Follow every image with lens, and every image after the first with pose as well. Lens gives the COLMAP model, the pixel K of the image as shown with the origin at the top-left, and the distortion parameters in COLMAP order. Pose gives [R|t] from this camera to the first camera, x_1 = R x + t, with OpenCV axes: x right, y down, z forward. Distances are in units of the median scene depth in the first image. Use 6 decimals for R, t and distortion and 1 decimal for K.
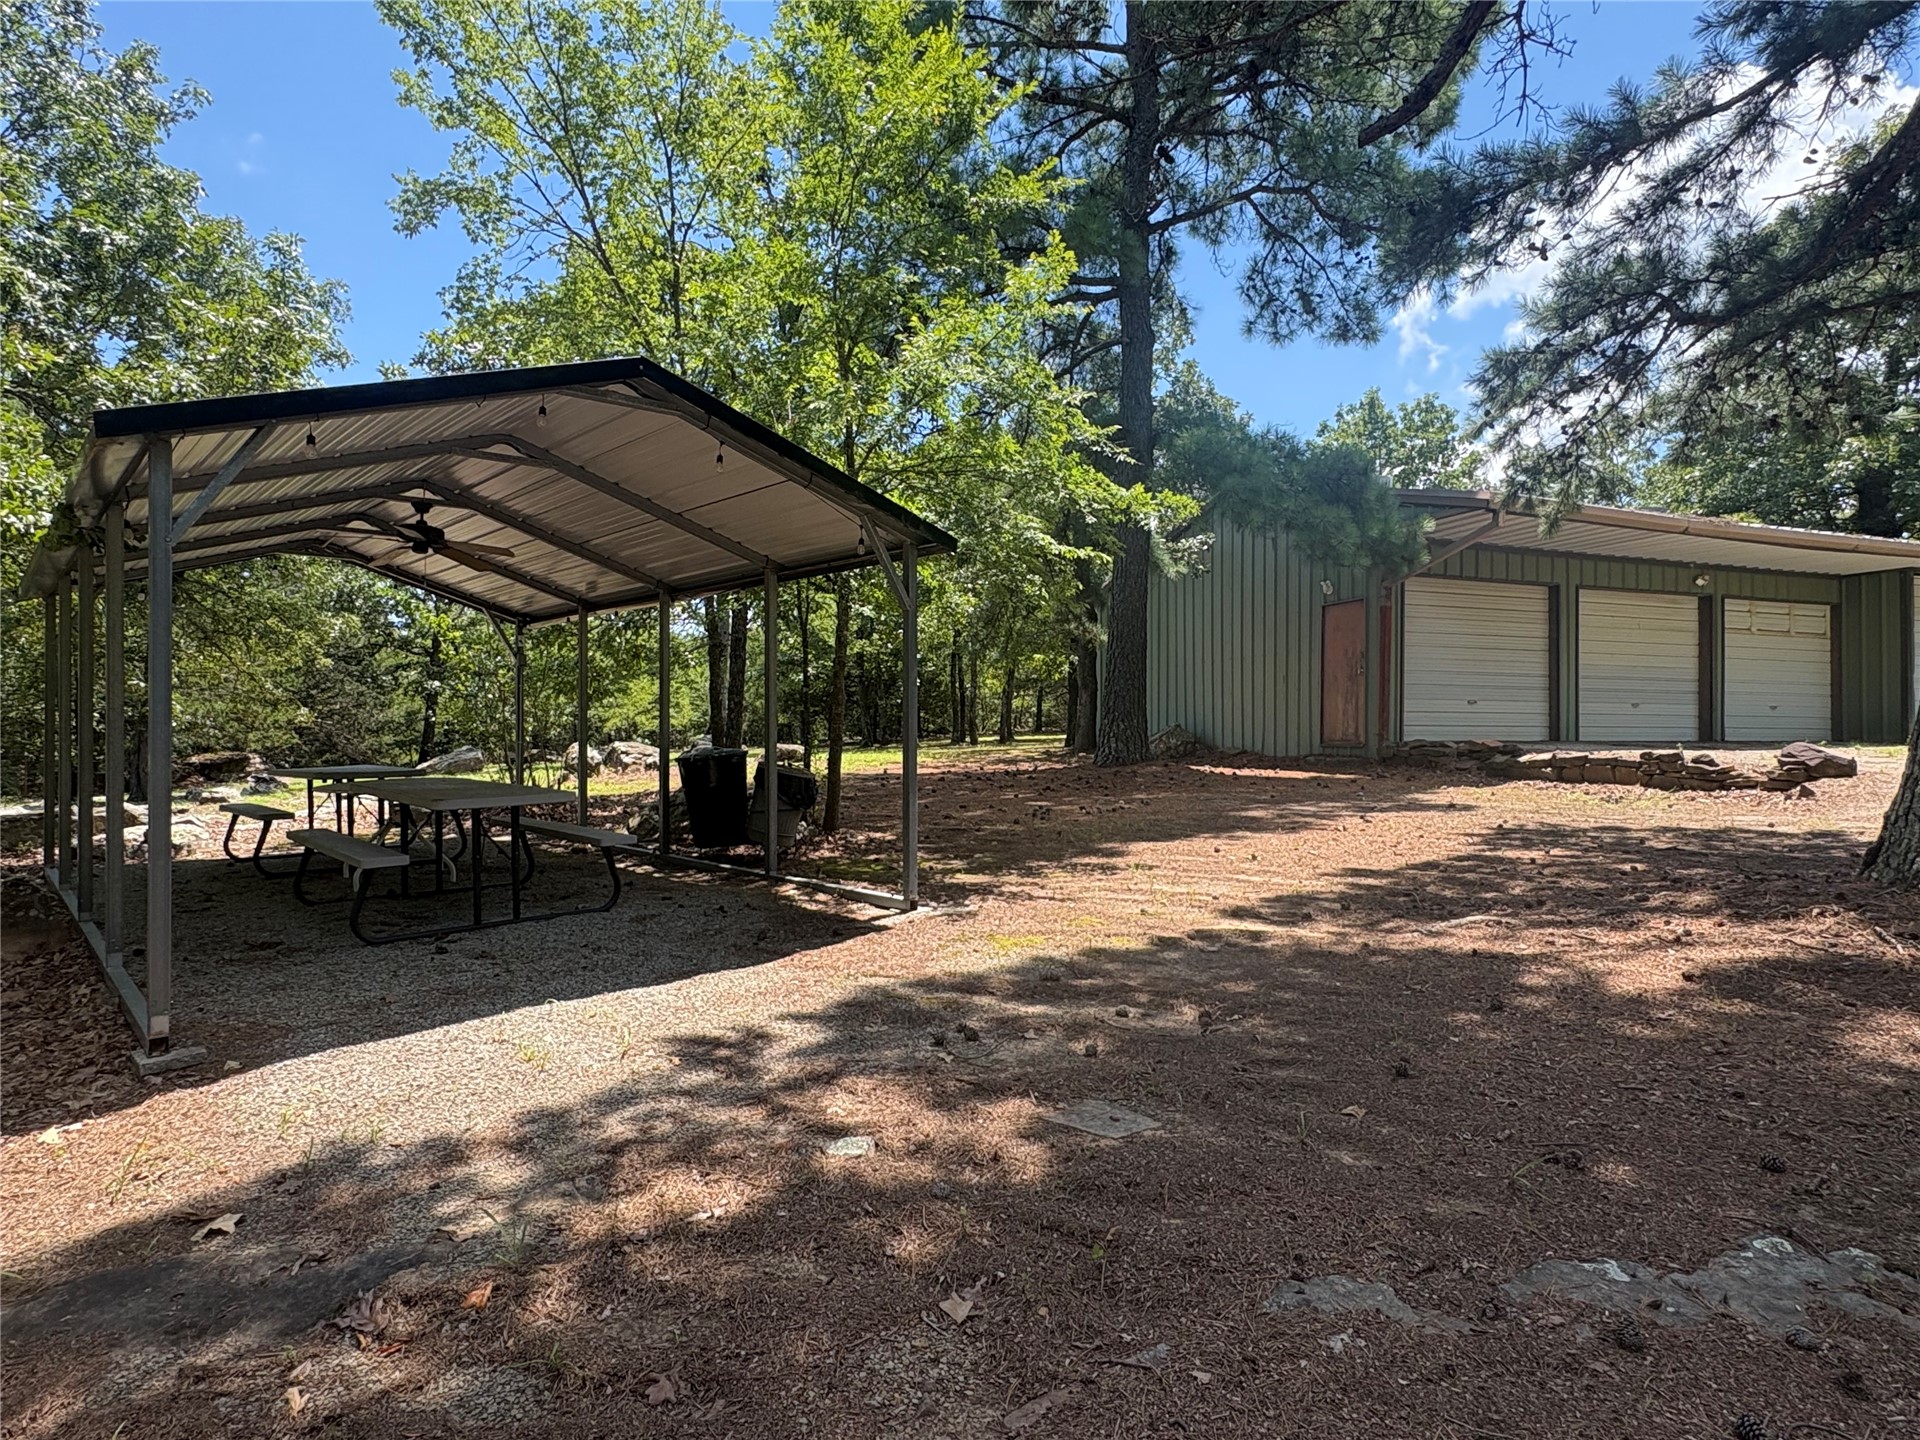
lens RADIAL K [[1079.7, 0, 960.0], [0, 1079.7, 720.0], [0, 0, 1]] dist [-0.000189, 0.000358]
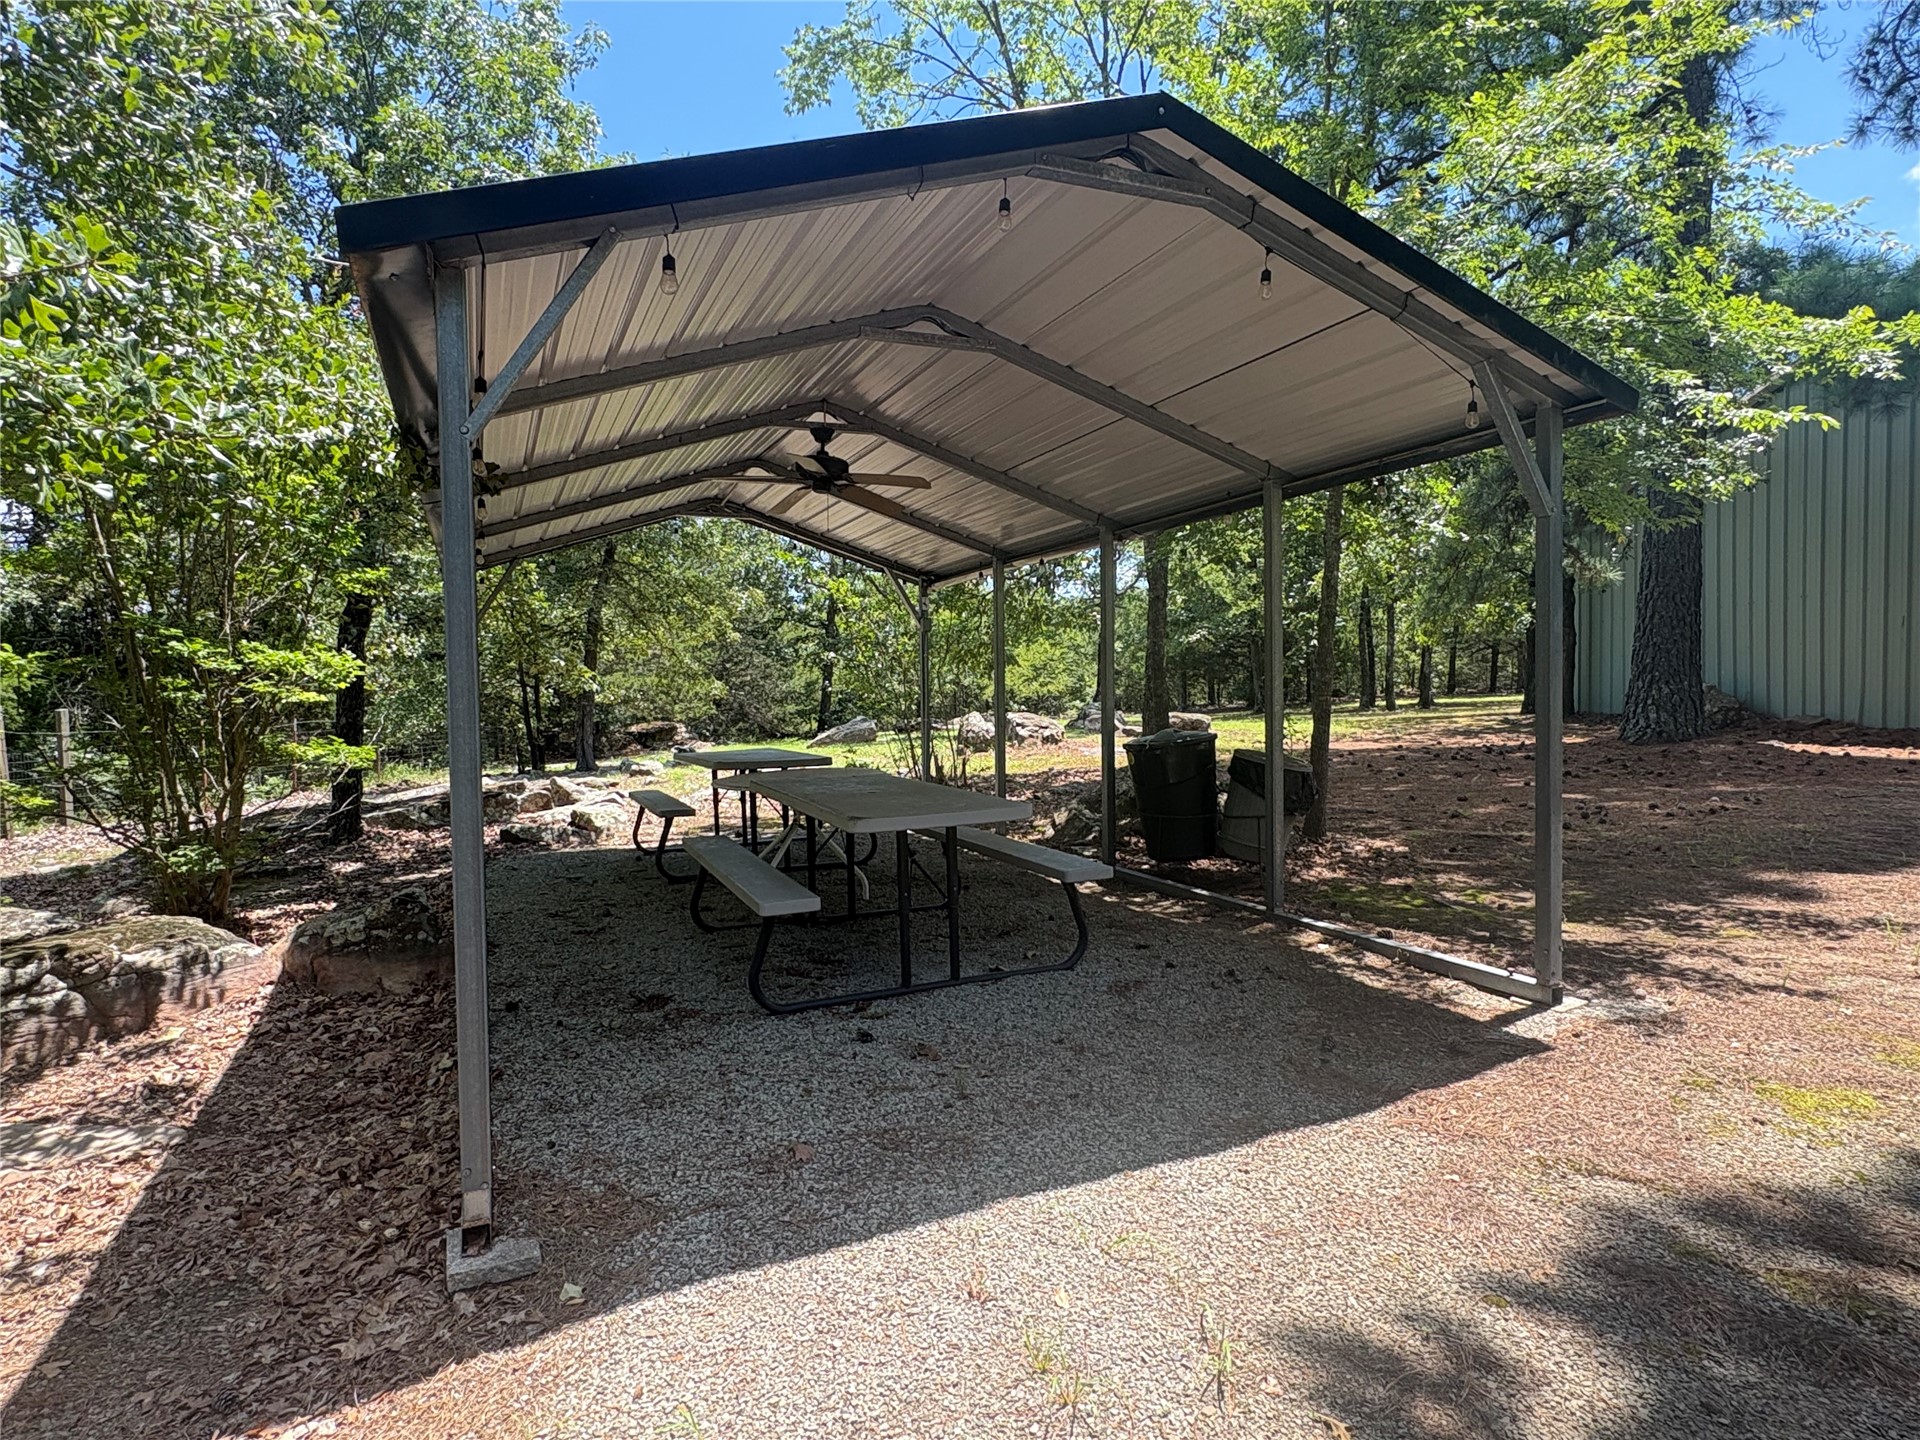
lens RADIAL K [[1065.4, 0, 960.0], [0, 1065.4, 720.0], [0, 0, 1]] dist [-0.002920, -0.001616]
pose [[0.946104, -0.003609, -0.323842, -0.072951], [0.014989, 0.999354, 0.032653, -0.004914], [0.323515, -0.035747, 0.945548, 0.138324]]
